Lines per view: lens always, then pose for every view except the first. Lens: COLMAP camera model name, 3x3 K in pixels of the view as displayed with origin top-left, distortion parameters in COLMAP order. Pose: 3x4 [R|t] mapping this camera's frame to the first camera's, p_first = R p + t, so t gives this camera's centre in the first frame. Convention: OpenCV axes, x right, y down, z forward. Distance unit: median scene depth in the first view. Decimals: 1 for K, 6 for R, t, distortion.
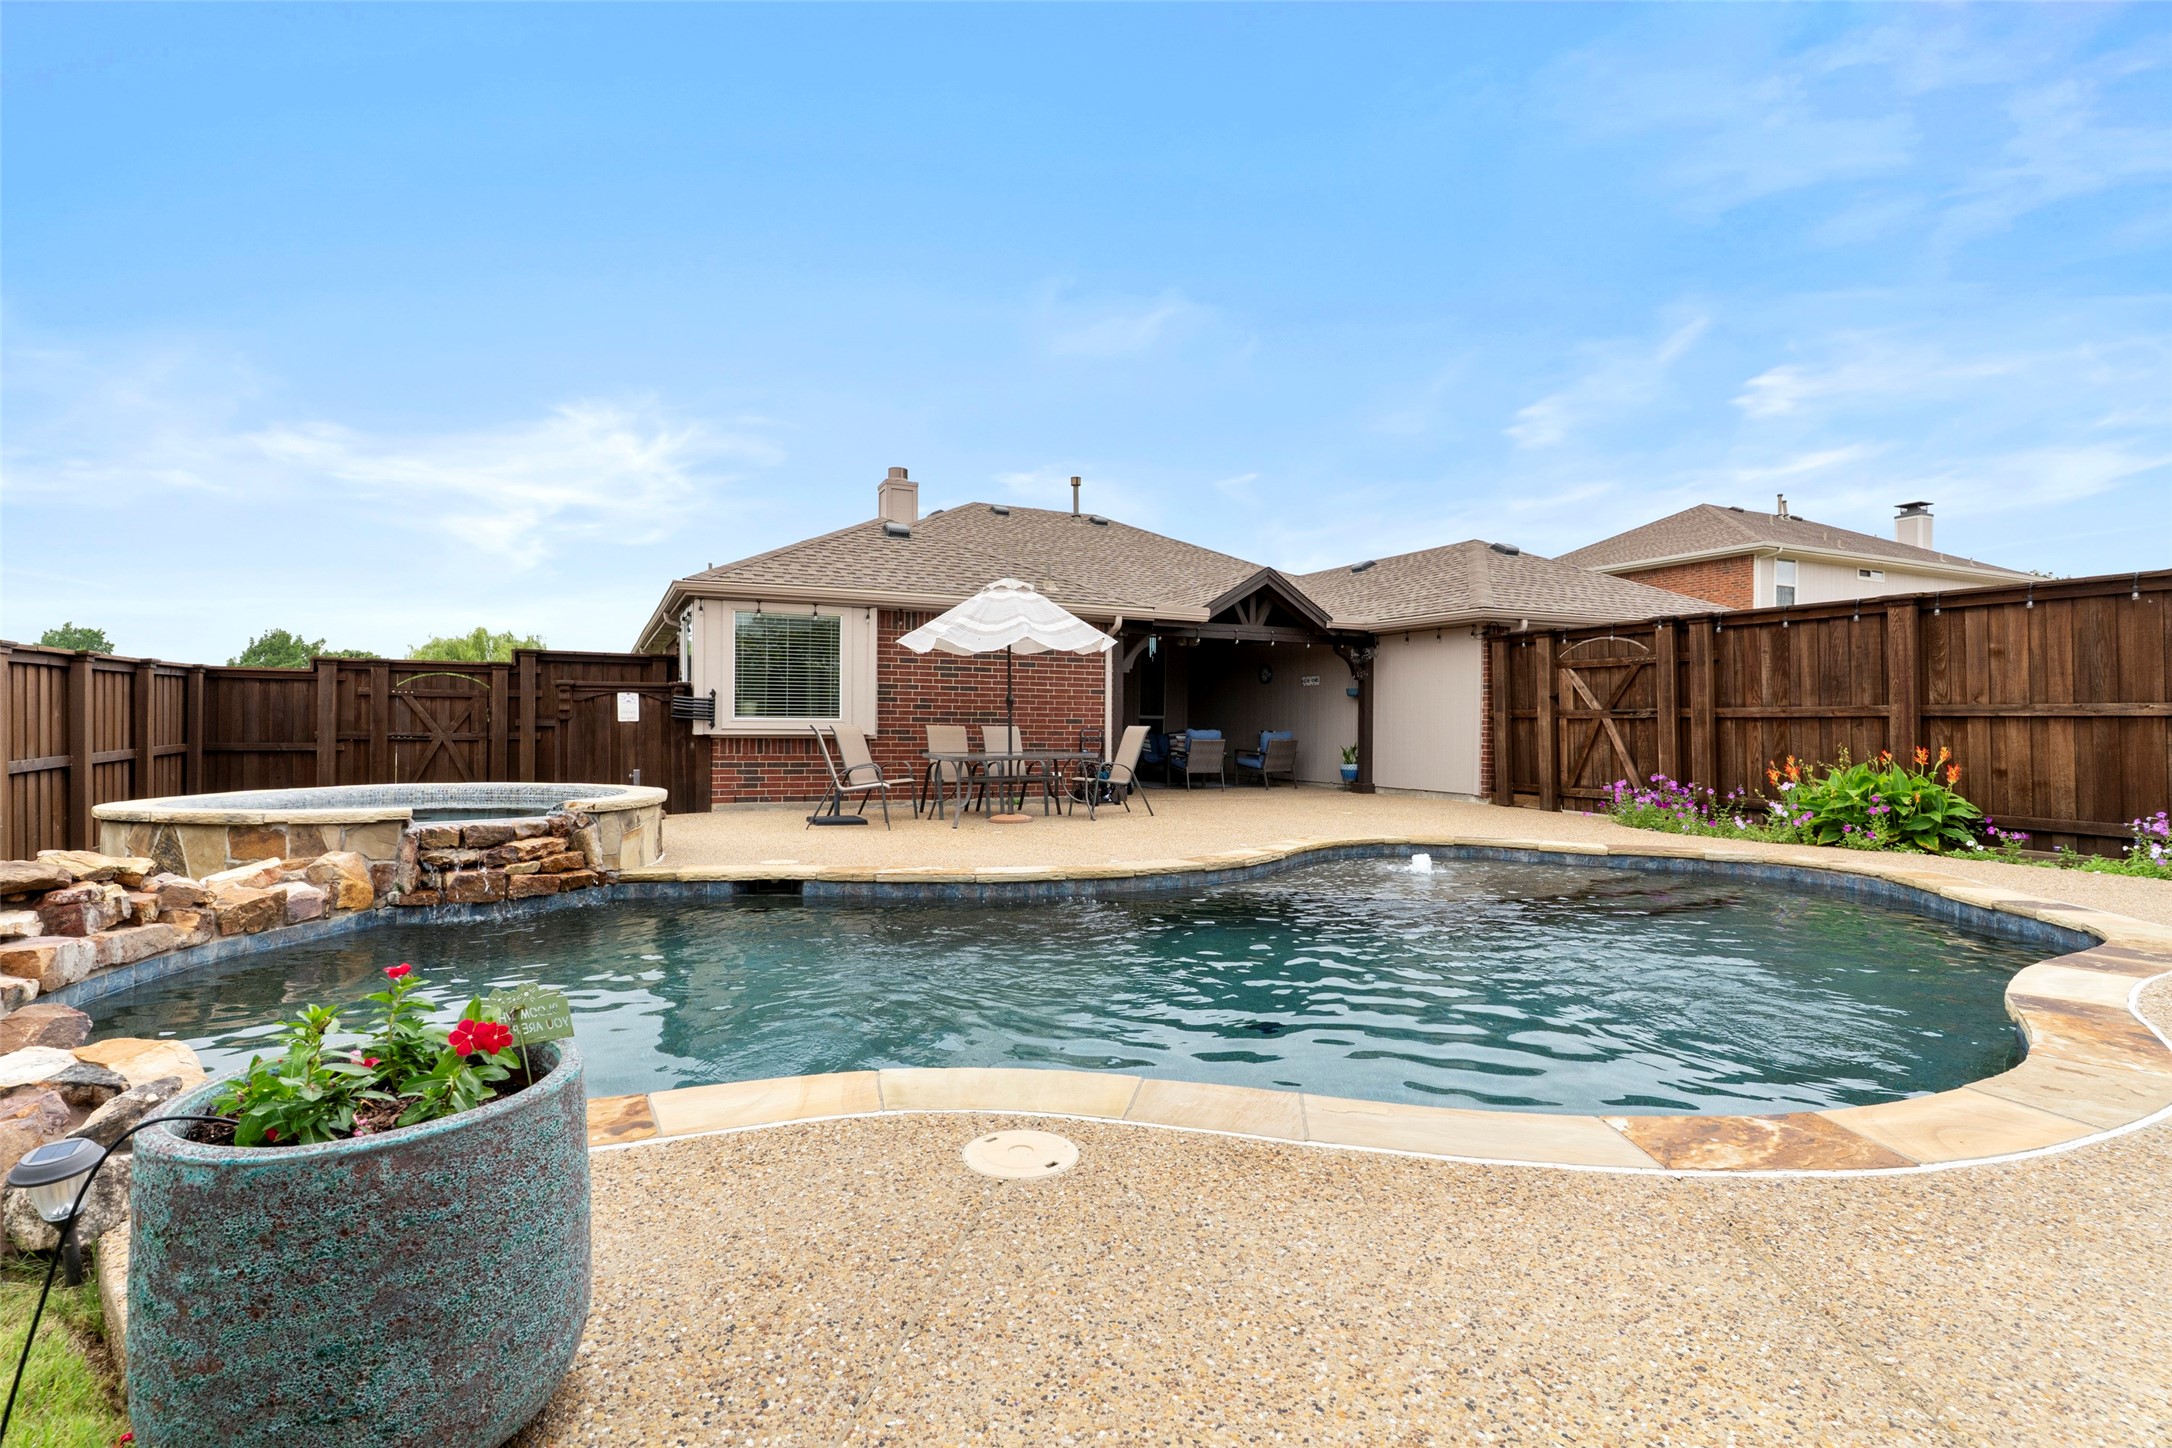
lens RADIAL K [[1025.9, 0, 1086.0], [0, 1025.9, 724.0], [0, 0, 1]] dist [0.000894, 0.000049]
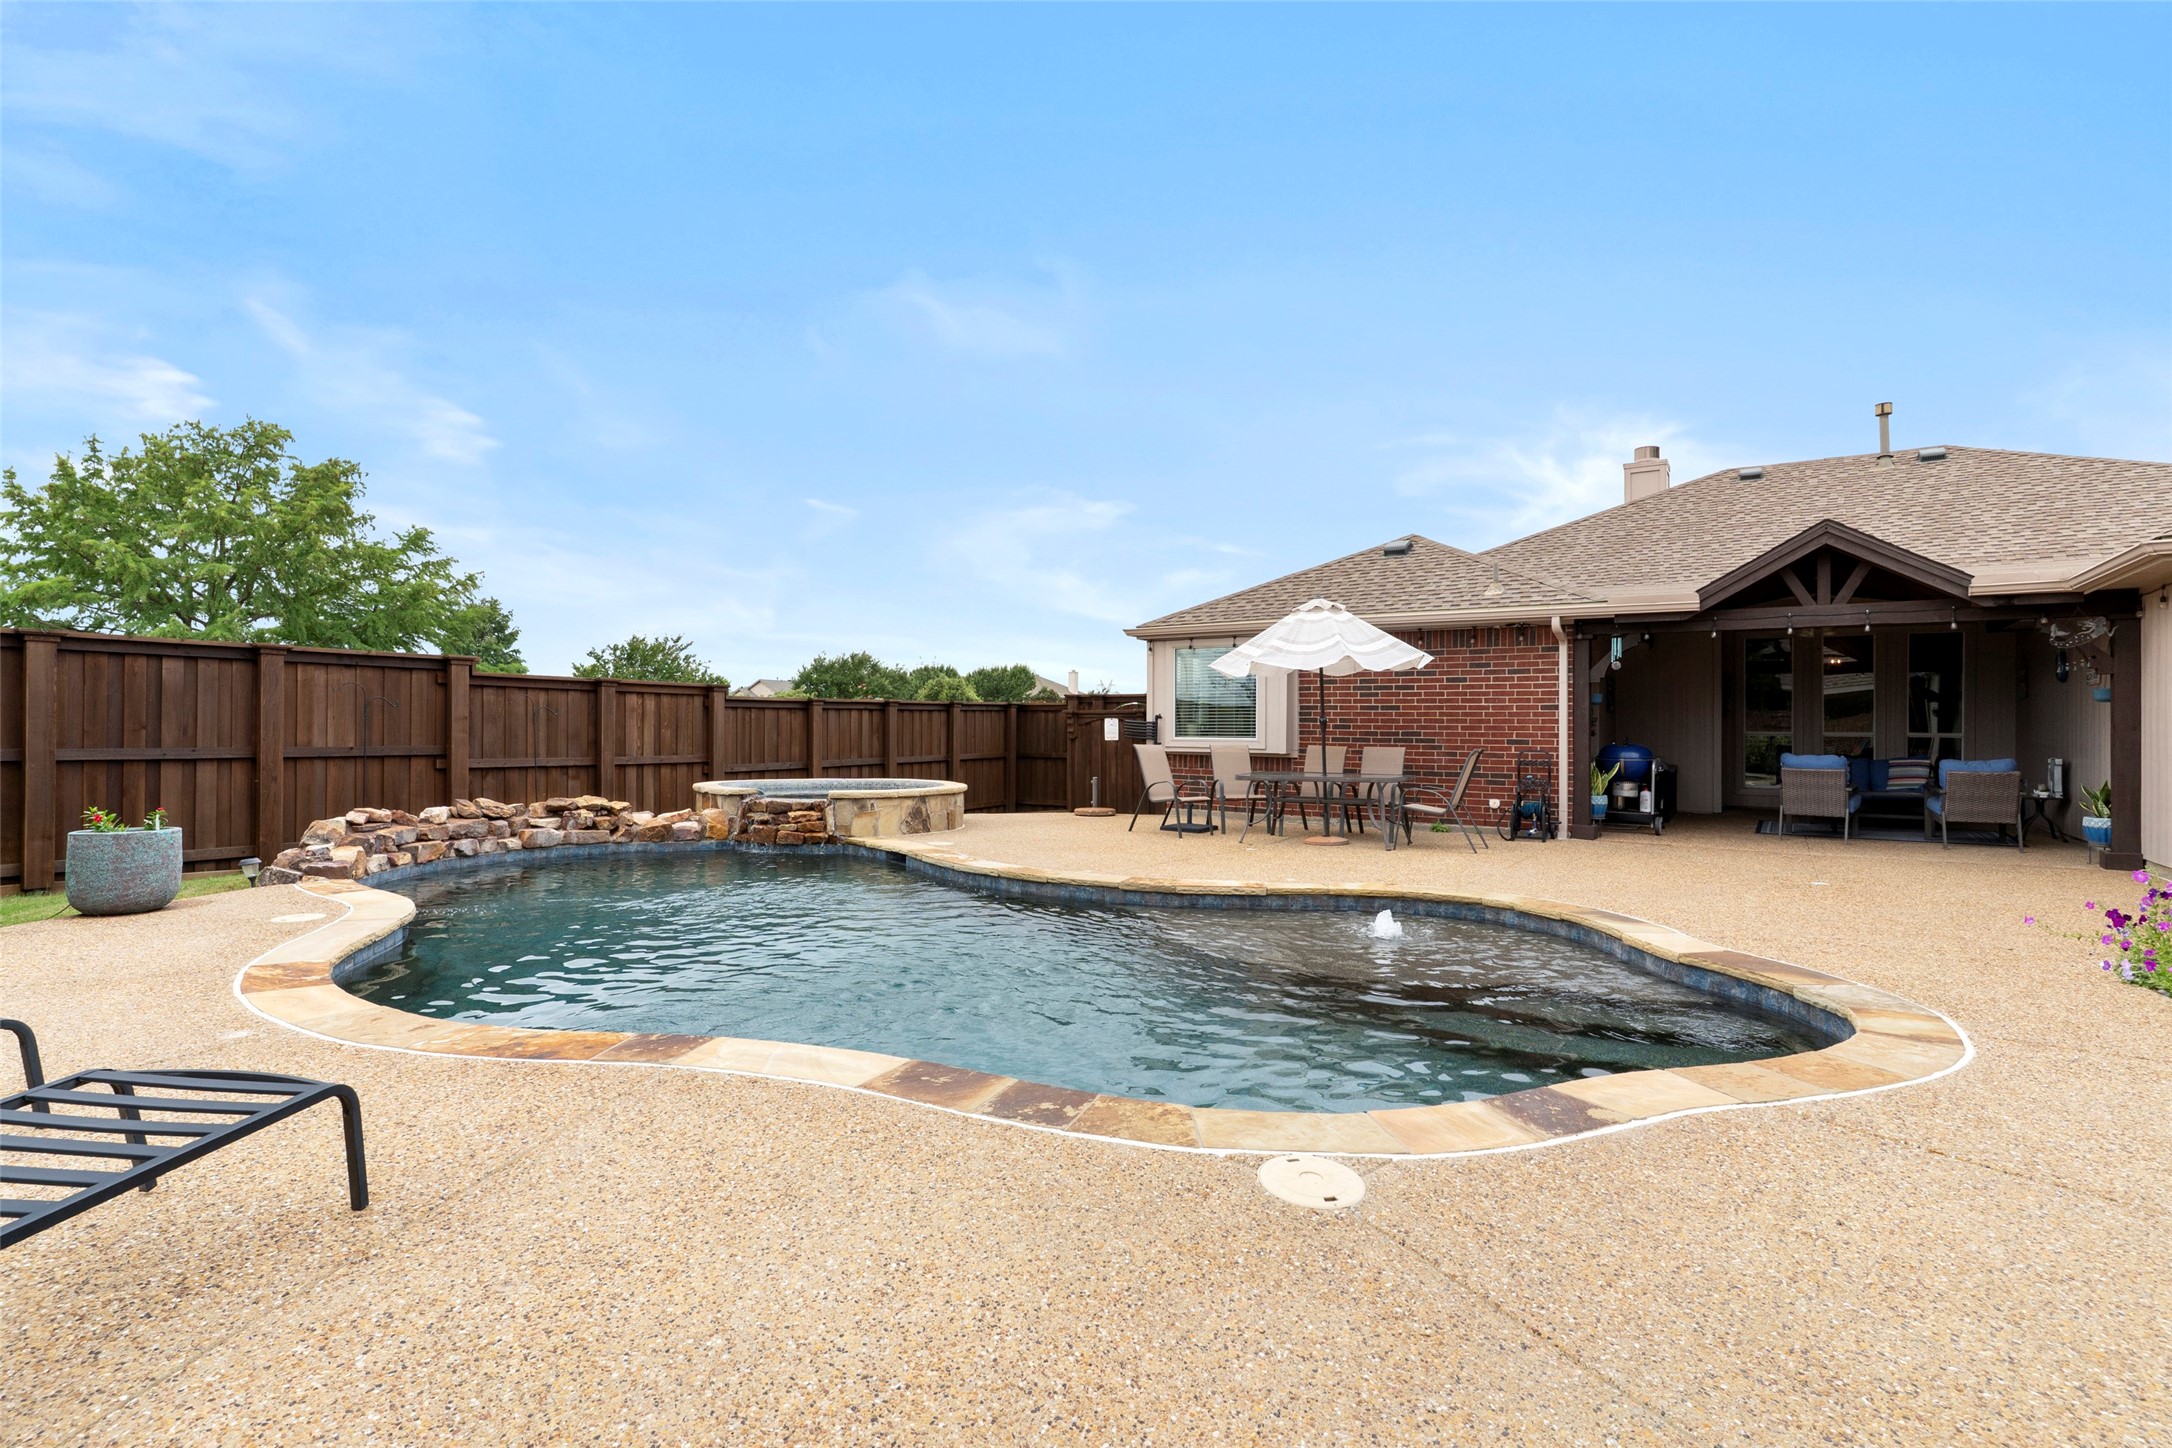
lens RADIAL K [[1058.1, 0, 1088.3], [0, 1058.1, 734.3], [0, 0, 1]] dist [-0.000369, -0.000397]
pose [[0.526258, 0.001979, -0.850323, 0.679136], [-0.002952, 0.999996, 0.000500, -0.010511], [0.850320, 0.002247, 0.526261, 0.268830]]
